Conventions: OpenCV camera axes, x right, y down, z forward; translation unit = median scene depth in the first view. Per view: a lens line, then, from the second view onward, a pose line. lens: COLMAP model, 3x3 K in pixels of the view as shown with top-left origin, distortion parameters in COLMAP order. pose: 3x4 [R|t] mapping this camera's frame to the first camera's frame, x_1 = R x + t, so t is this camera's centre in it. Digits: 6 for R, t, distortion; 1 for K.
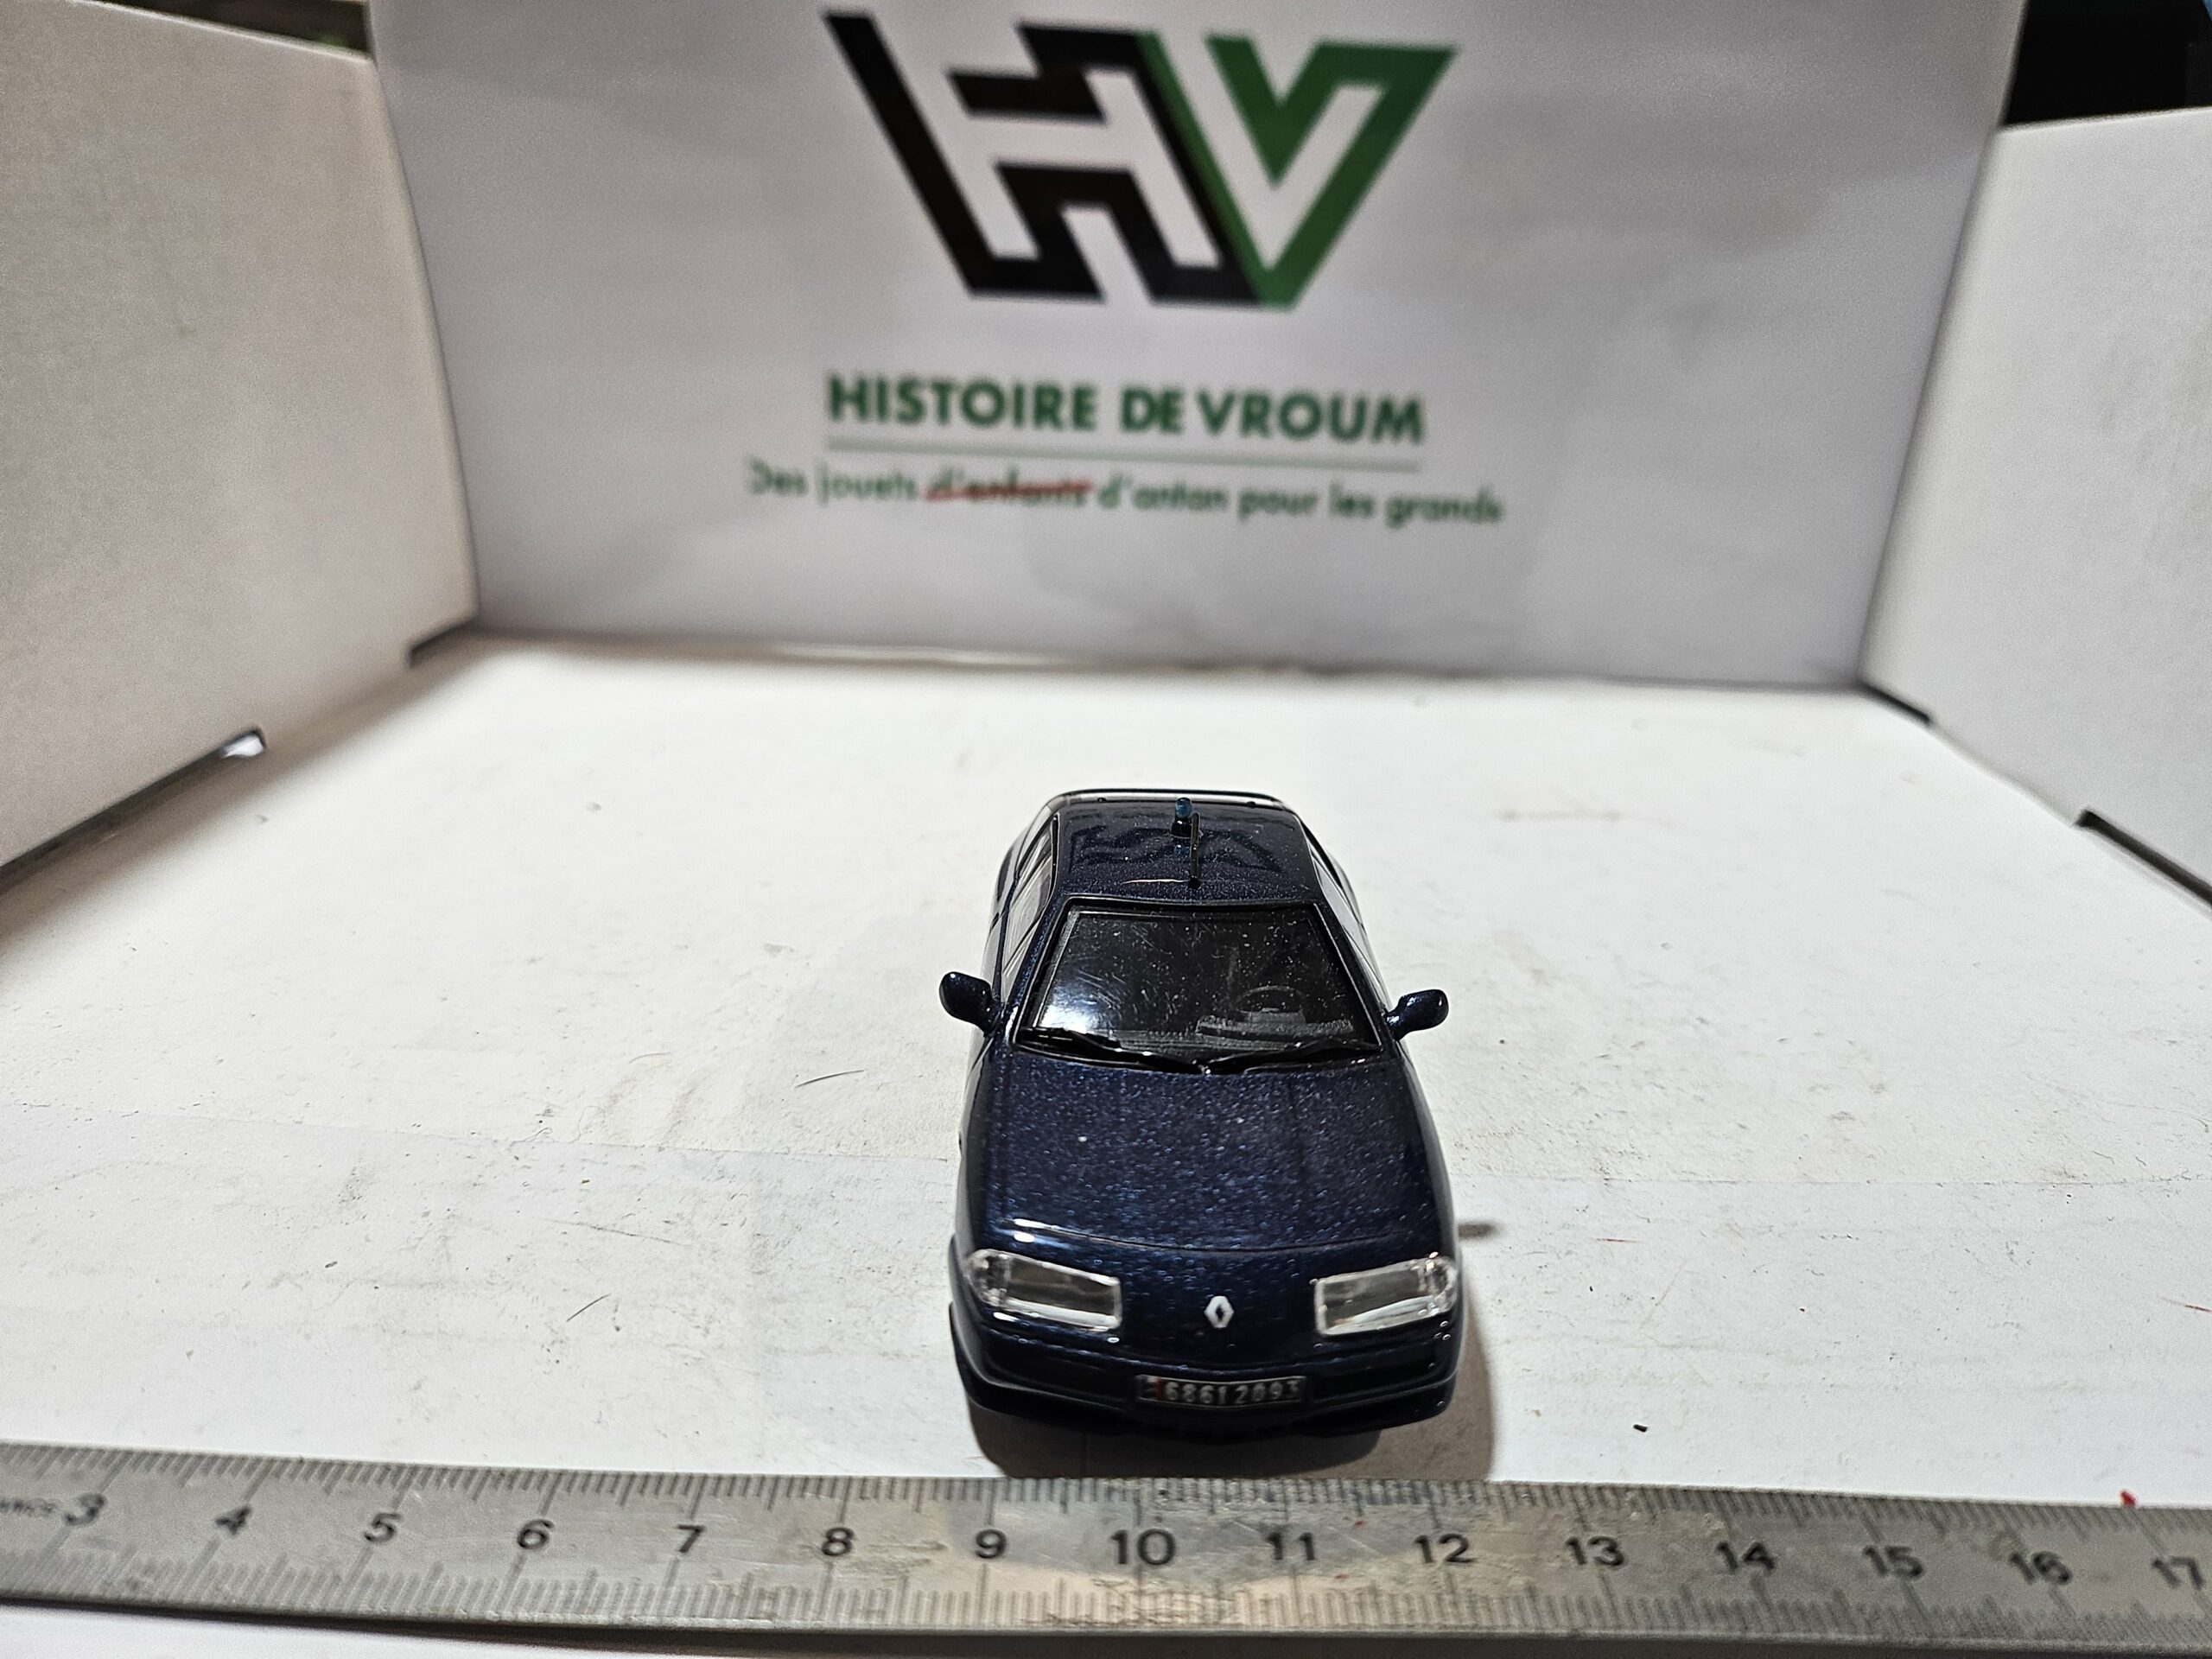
lens RADIAL K [[1547.0, 0, 1061.5], [0, 1547.0, 821.4], [0, 0, 1]] dist [0.001198, -0.008701]
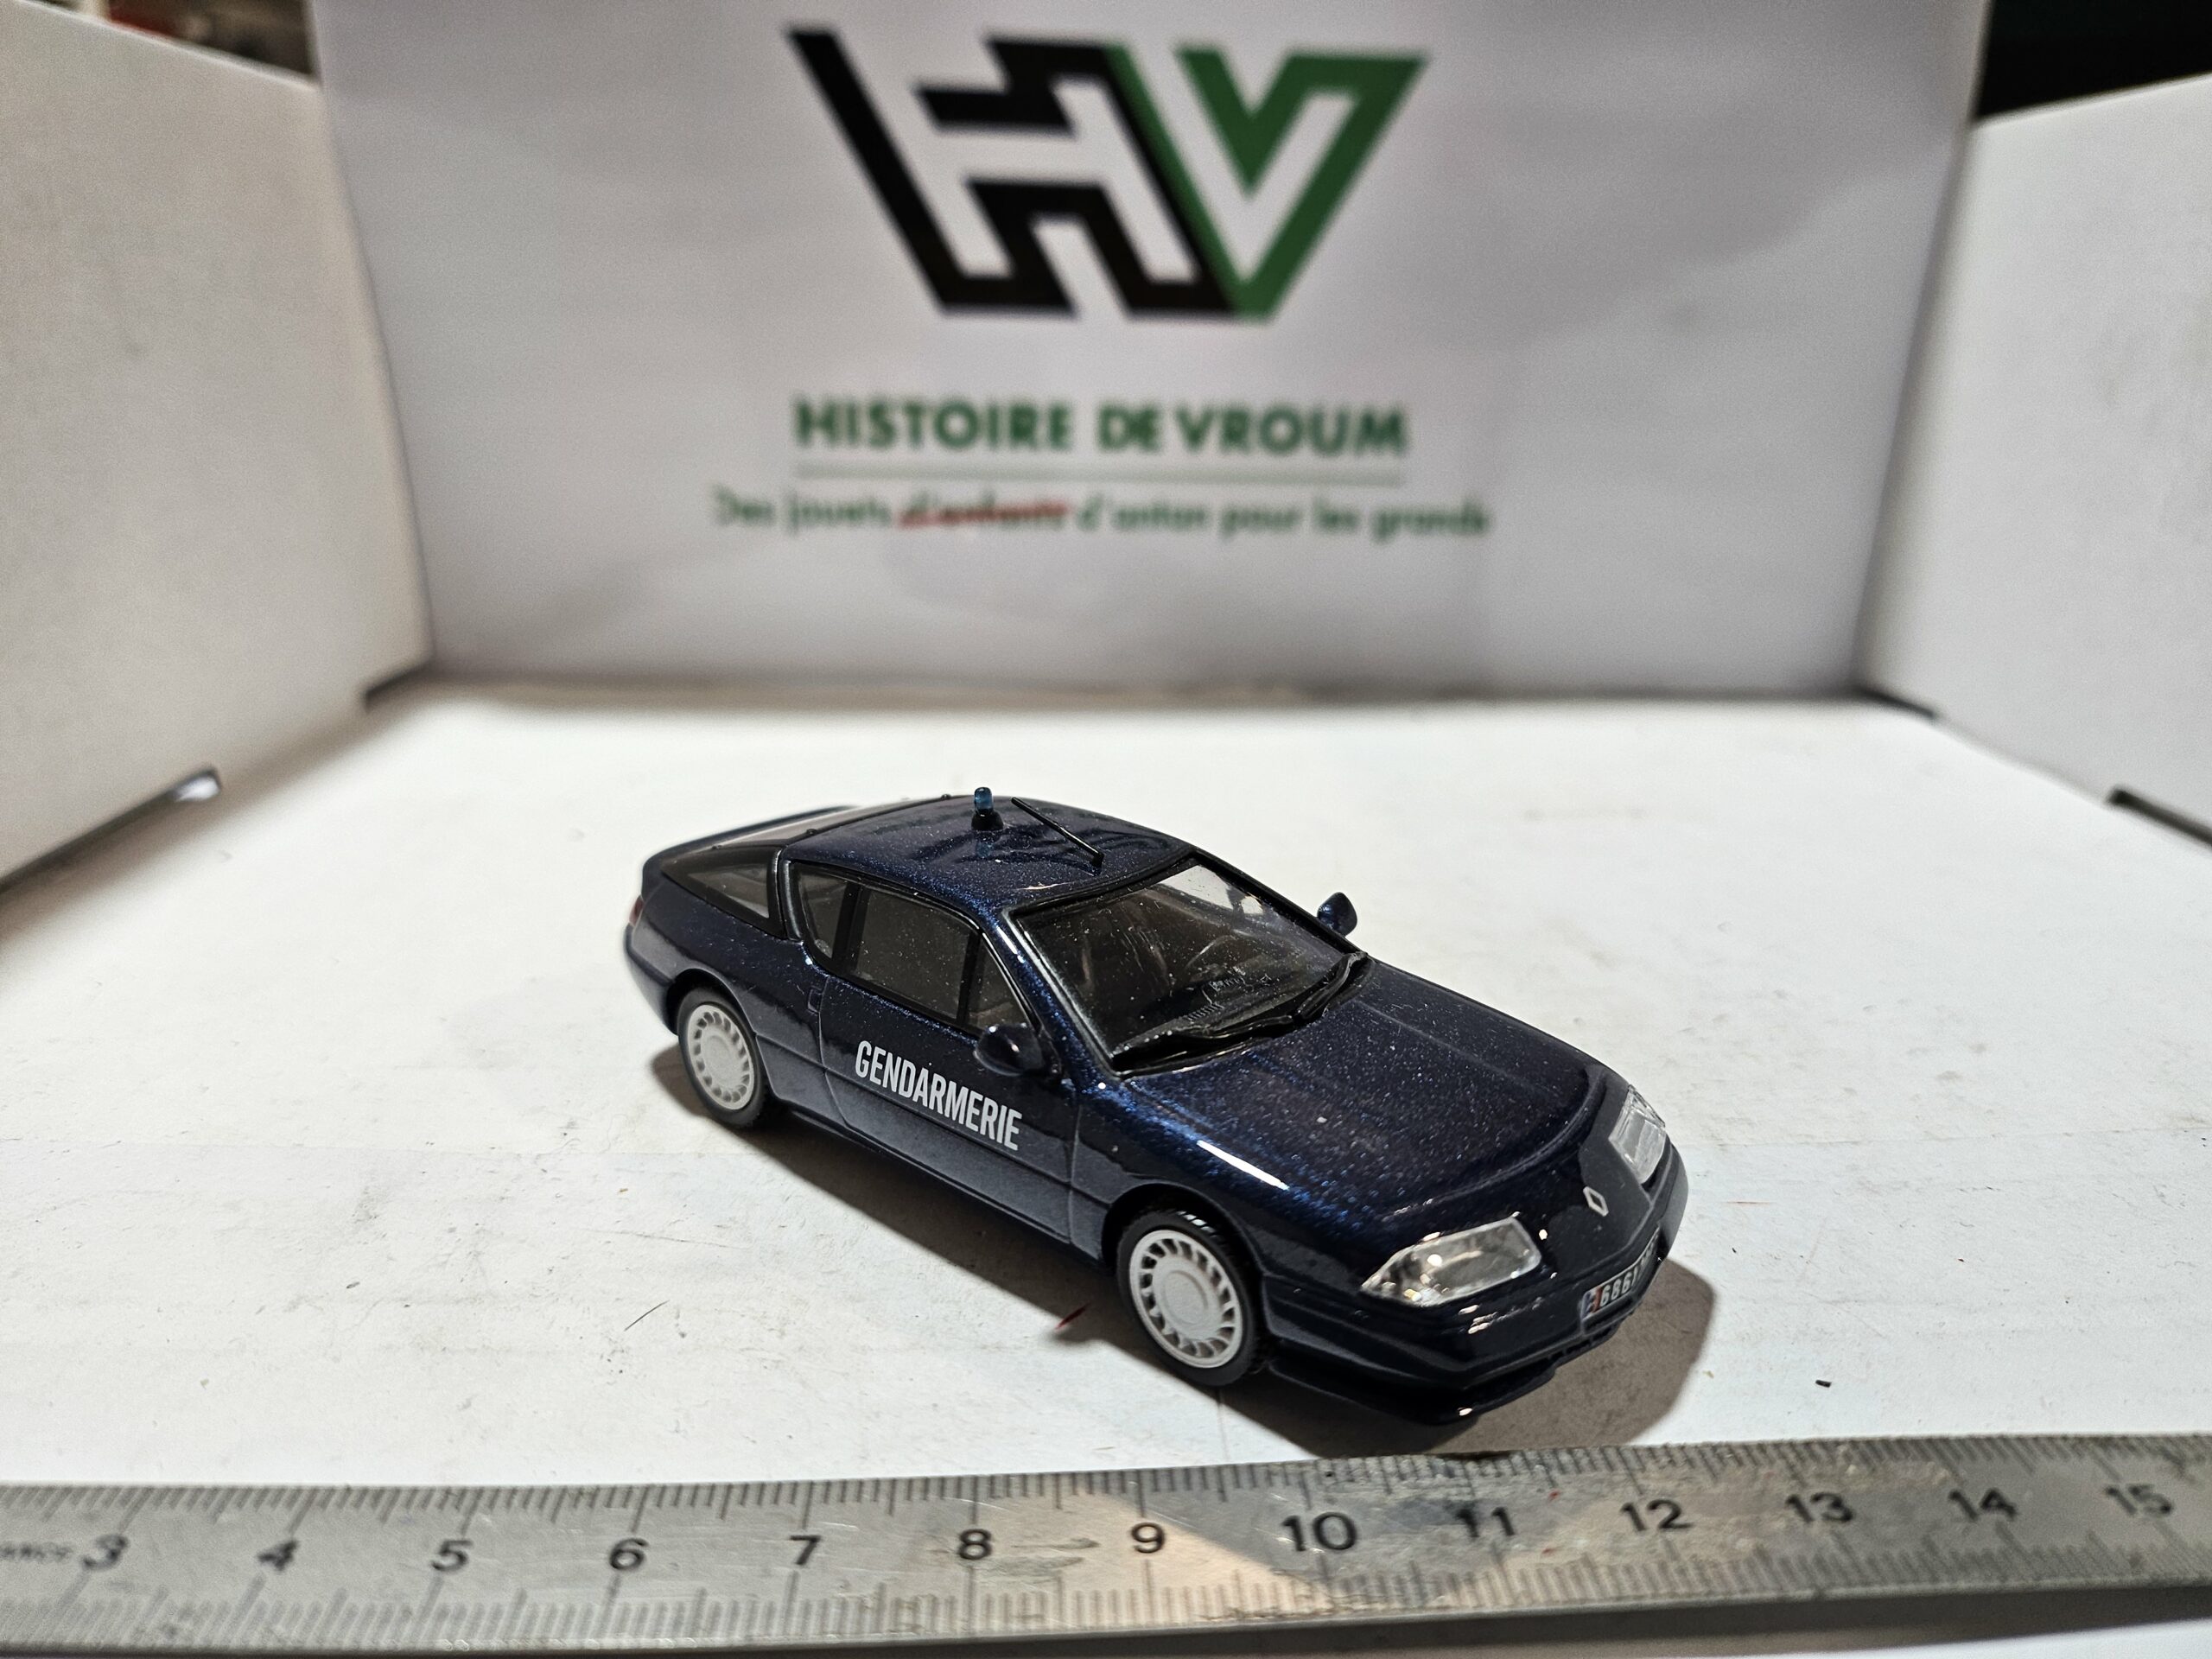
lens RADIAL K [[1559.8, 0, 1049.0], [0, 1559.8, 841.6], [0, 0, 1]] dist [0.000312, -0.019328]
pose [[0.998704, -0.032890, 0.038844, -0.118976], [0.034404, 0.998647, -0.038983, 0.096217], [-0.037509, 0.040269, 0.998485, 0.087734]]
